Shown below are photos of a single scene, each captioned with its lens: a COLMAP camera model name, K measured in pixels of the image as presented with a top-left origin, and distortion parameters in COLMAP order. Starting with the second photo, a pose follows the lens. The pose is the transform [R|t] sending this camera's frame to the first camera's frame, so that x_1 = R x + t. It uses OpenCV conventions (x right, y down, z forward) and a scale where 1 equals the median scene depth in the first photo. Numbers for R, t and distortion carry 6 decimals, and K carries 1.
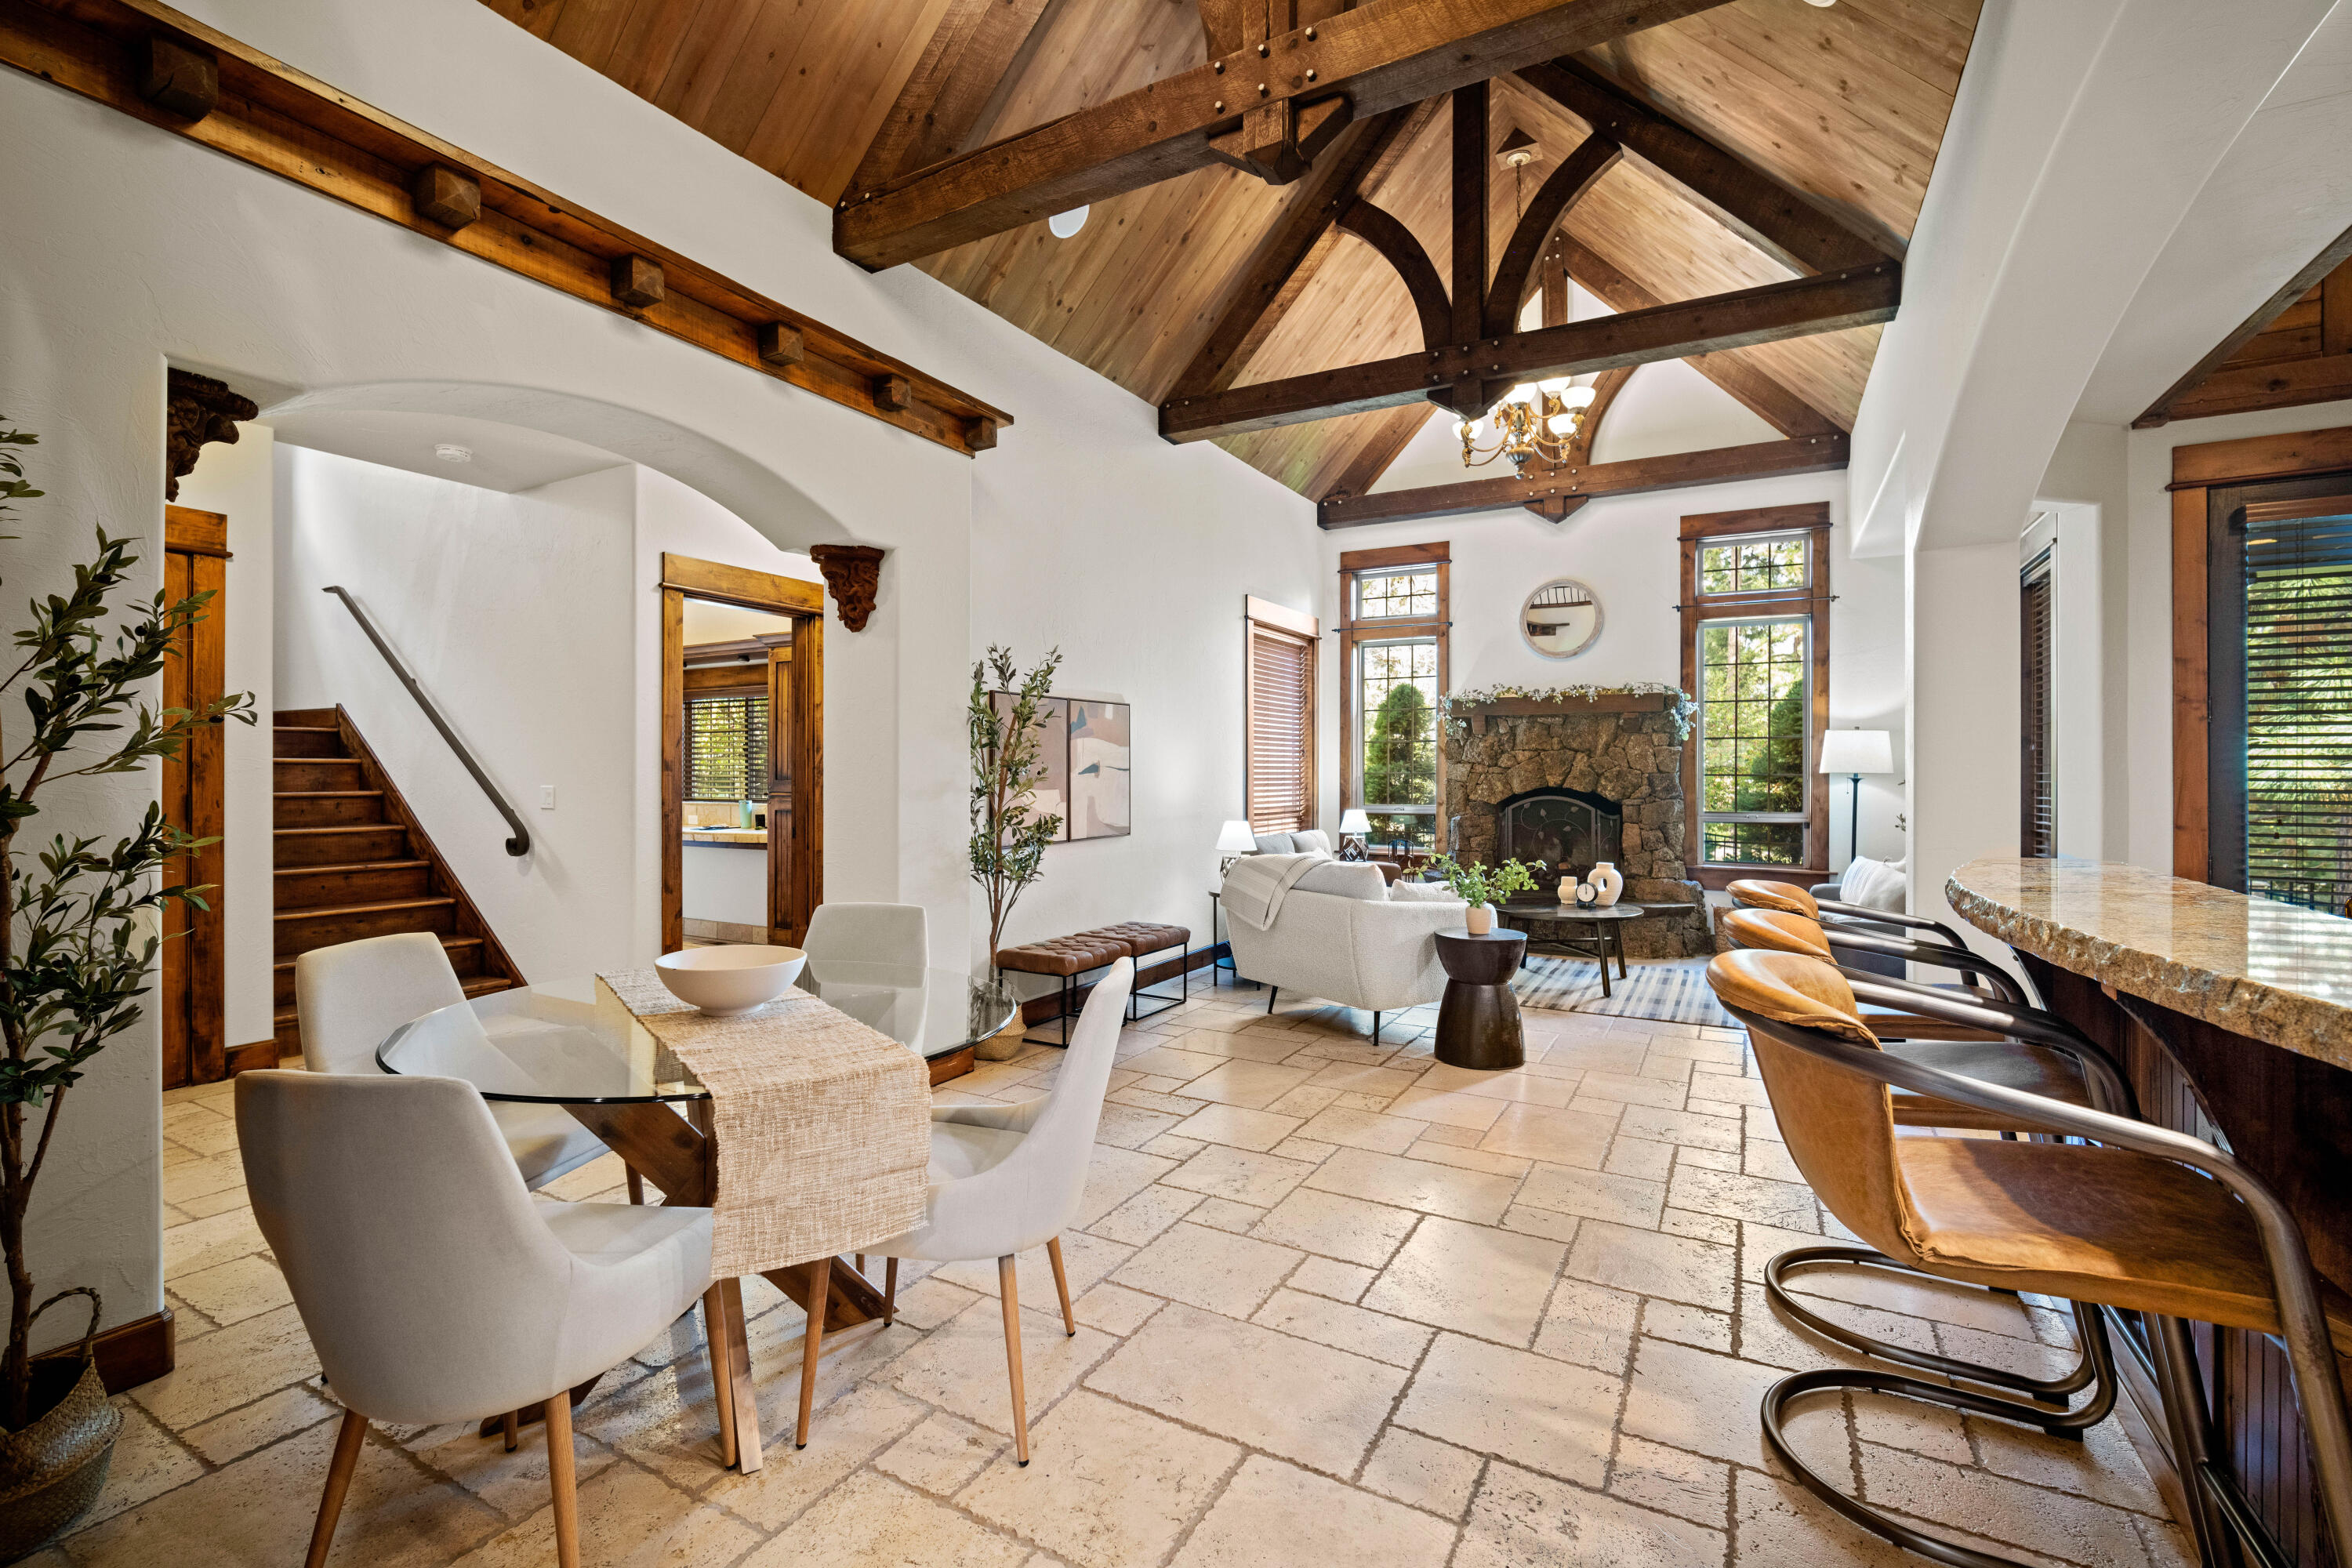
lens RADIAL K [[1025.8, 0, 1170.2], [0, 1025.8, 771.6], [0, 0, 1]] dist [-0.014811, 0.004644]
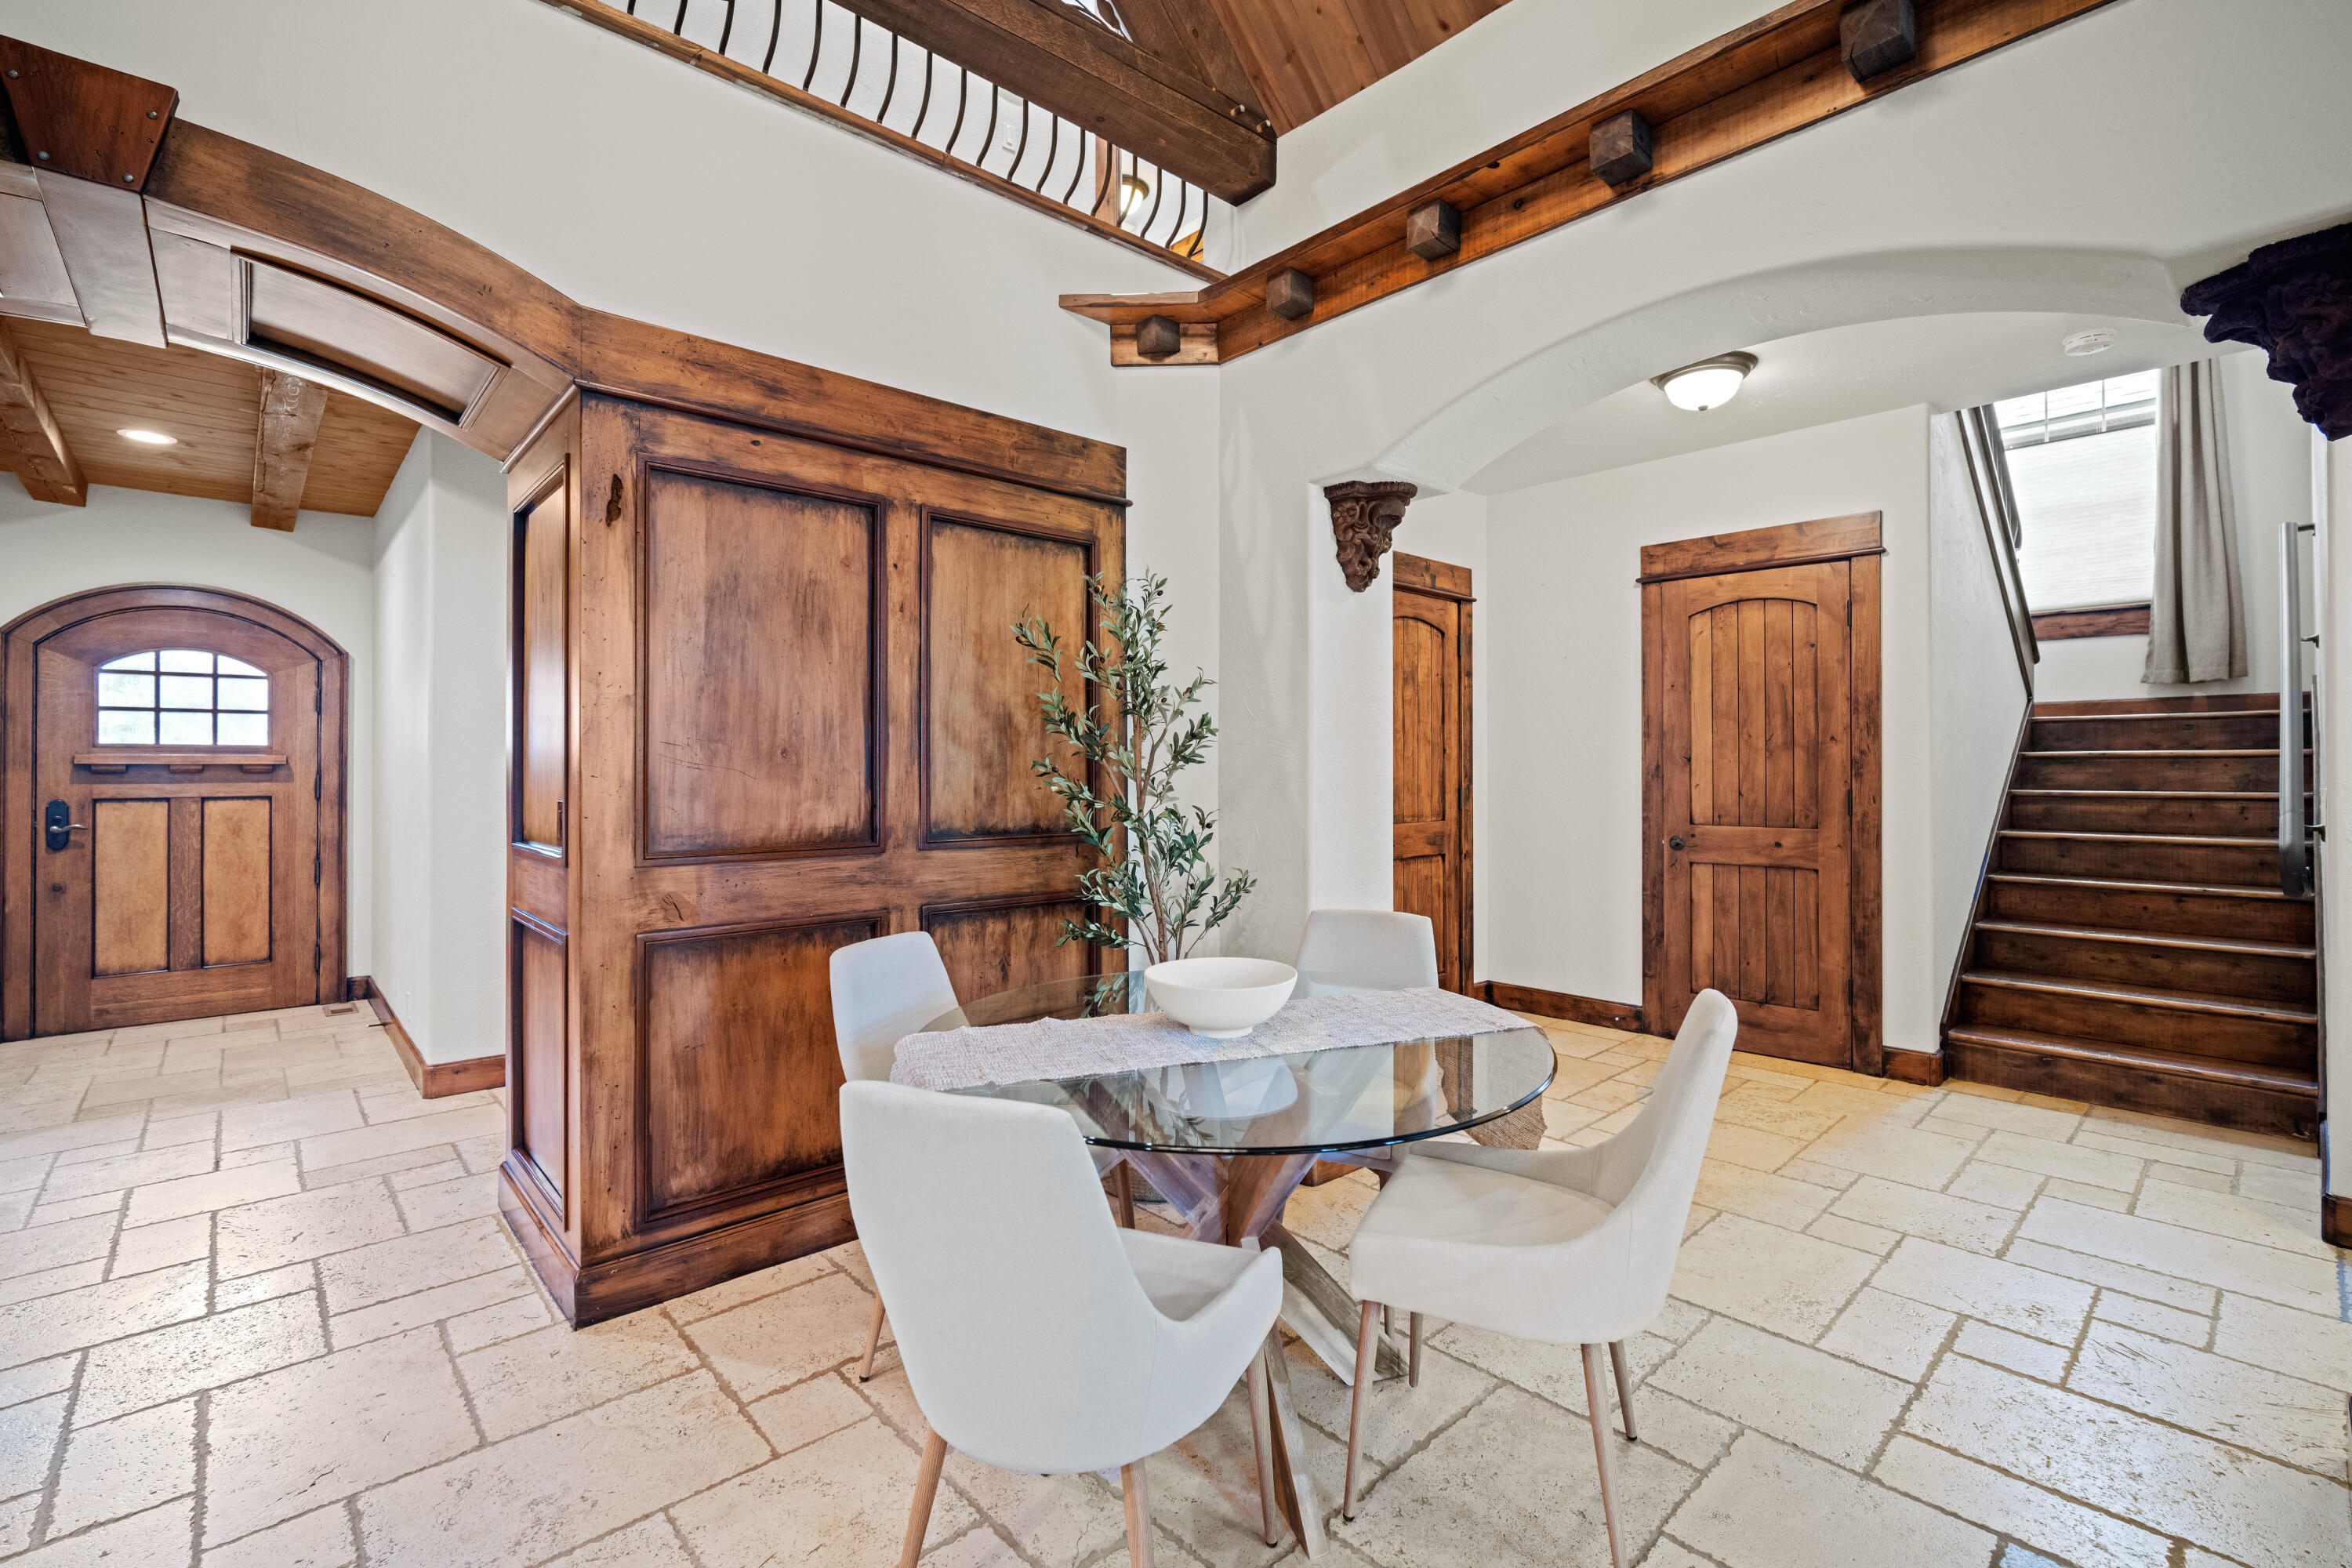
lens RADIAL K [[1040.1, 0, 1183.7], [0, 1040.1, 759.5], [0, 0, 1]] dist [-0.011513, 0.000814]
pose [[-0.306923, -0.010153, -0.951680, 0.179104], [0.004251, 0.999918, -0.012039, 0.001002], [0.951725, -0.007741, -0.306855, 0.482700]]
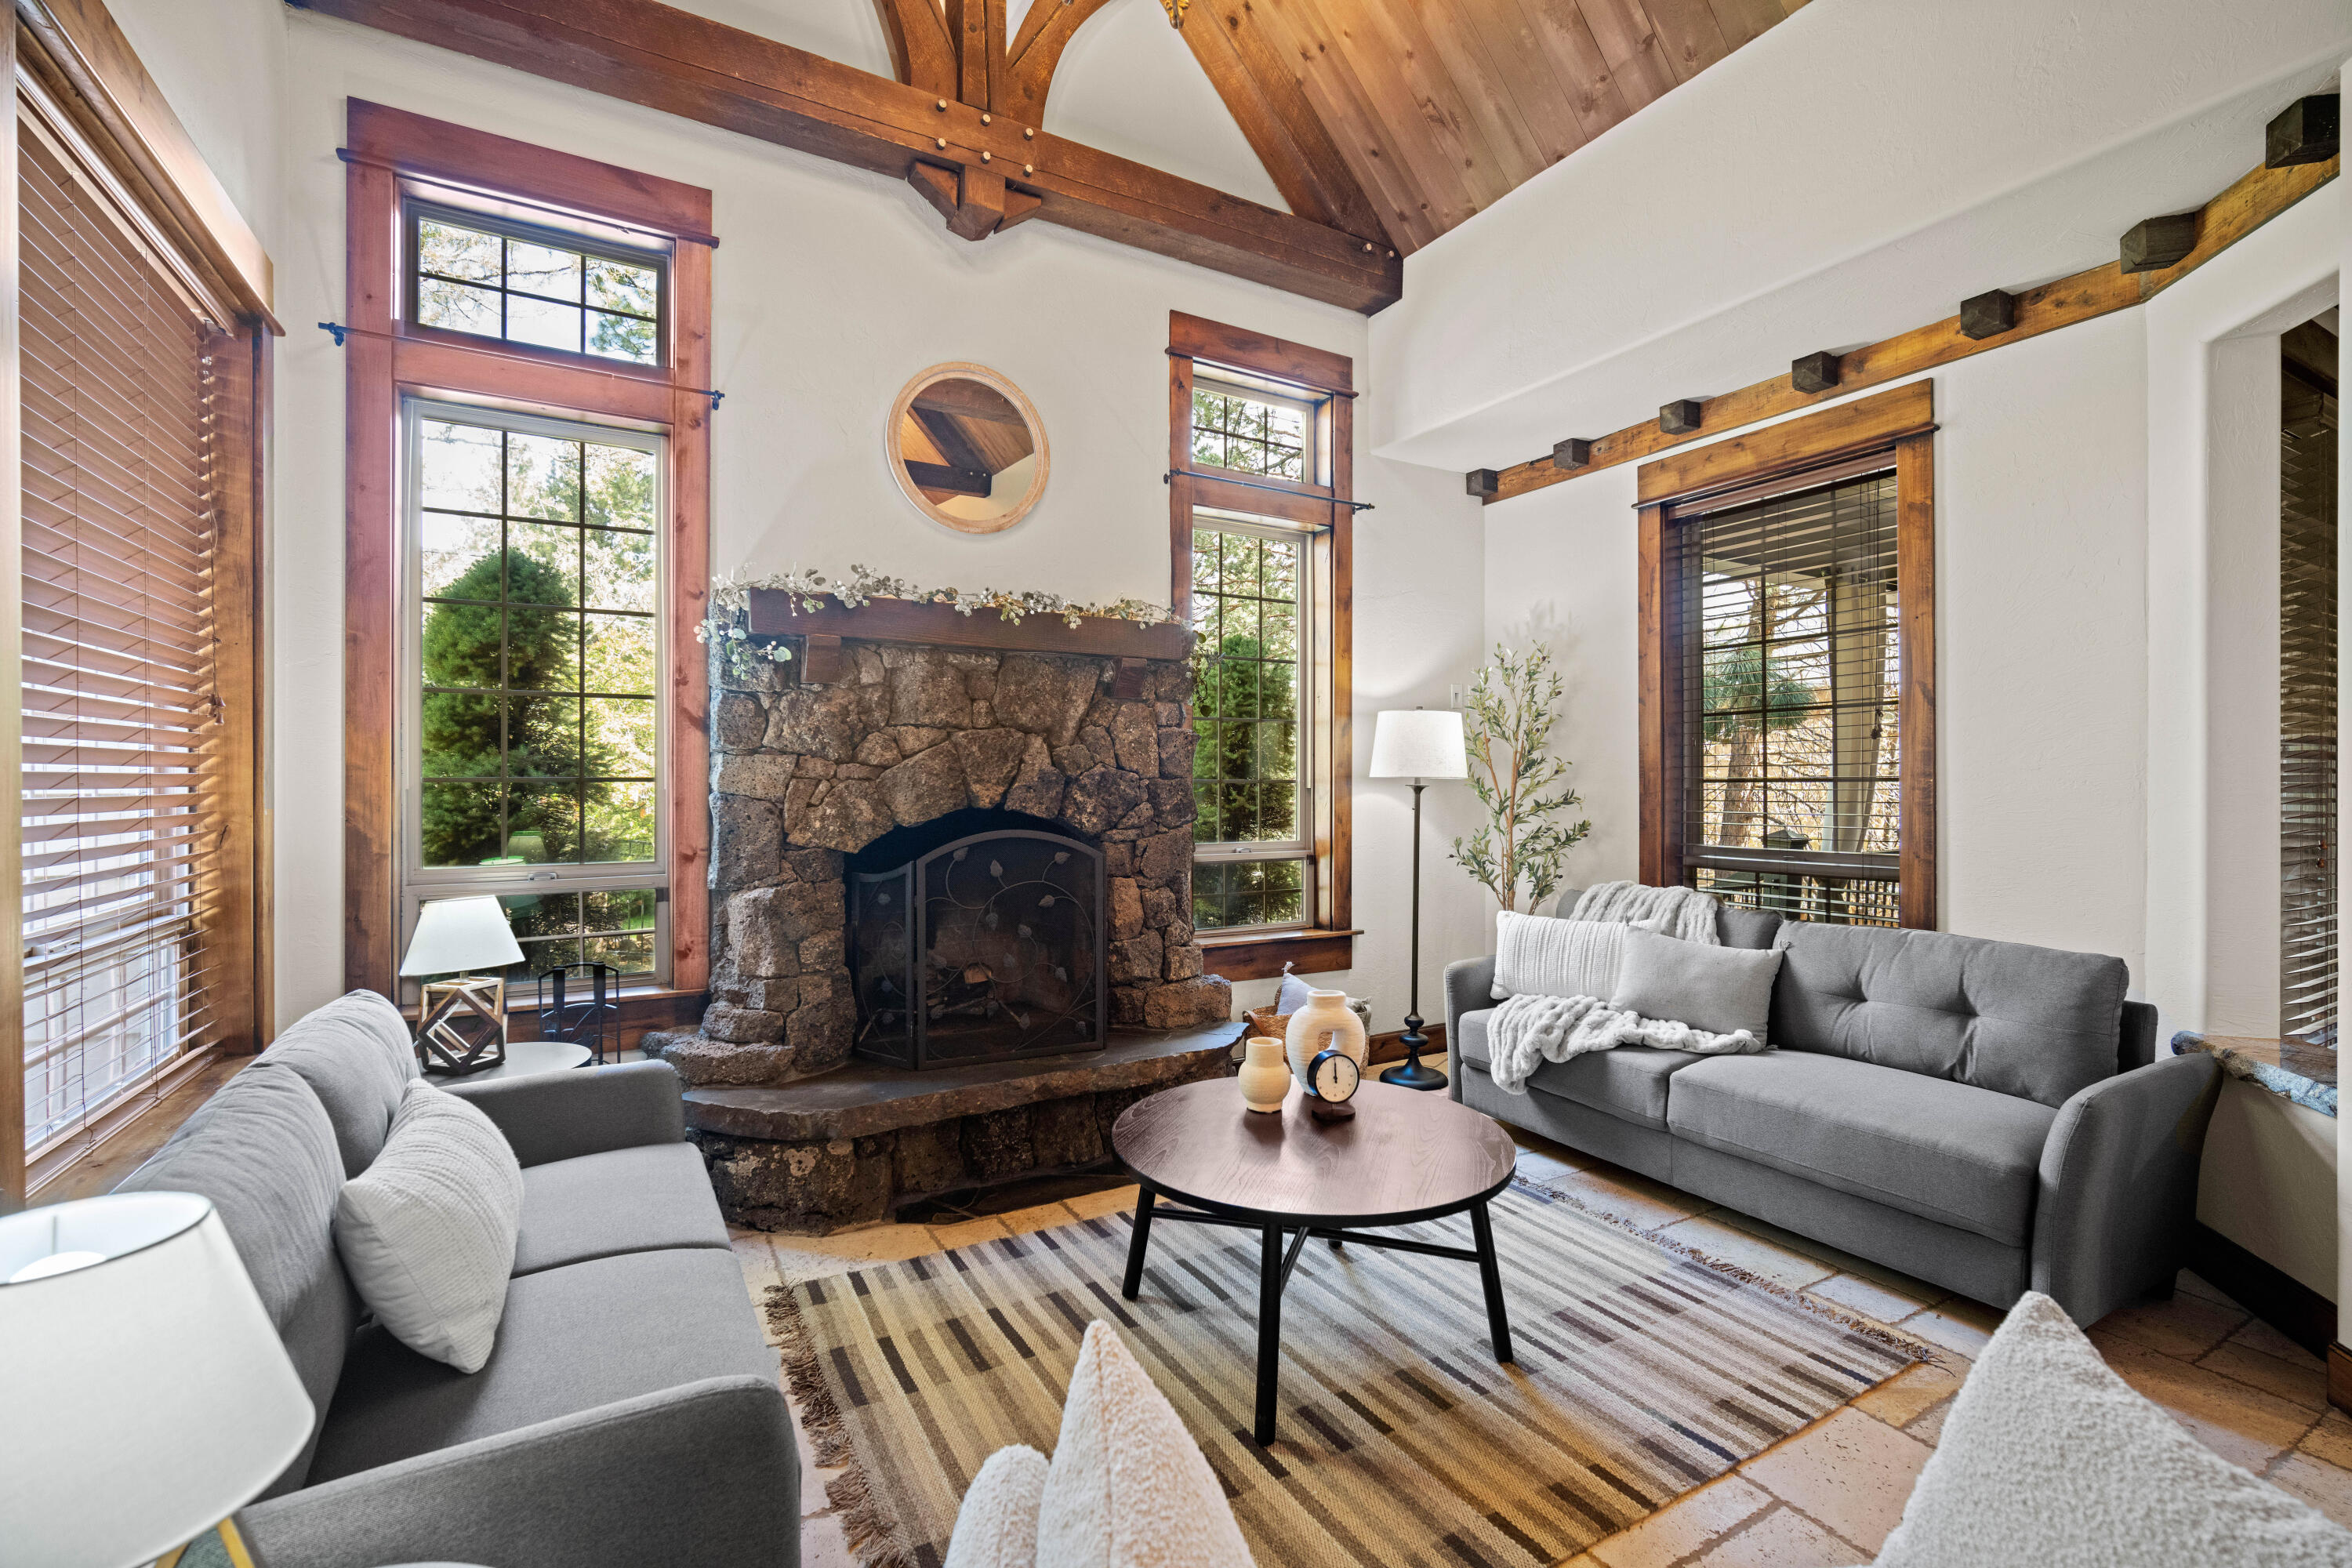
lens RADIAL K [[1018.9, 0, 1170.5], [0, 1018.9, 785.2], [0, 0, 1]] dist [-0.012514, 0.000799]
pose [[0.511107, -0.005664, 0.859499, 0.038151], [0.000253, 0.999979, 0.006440, 0.002277], [-0.859517, -0.003074, 0.511097, 0.937536]]
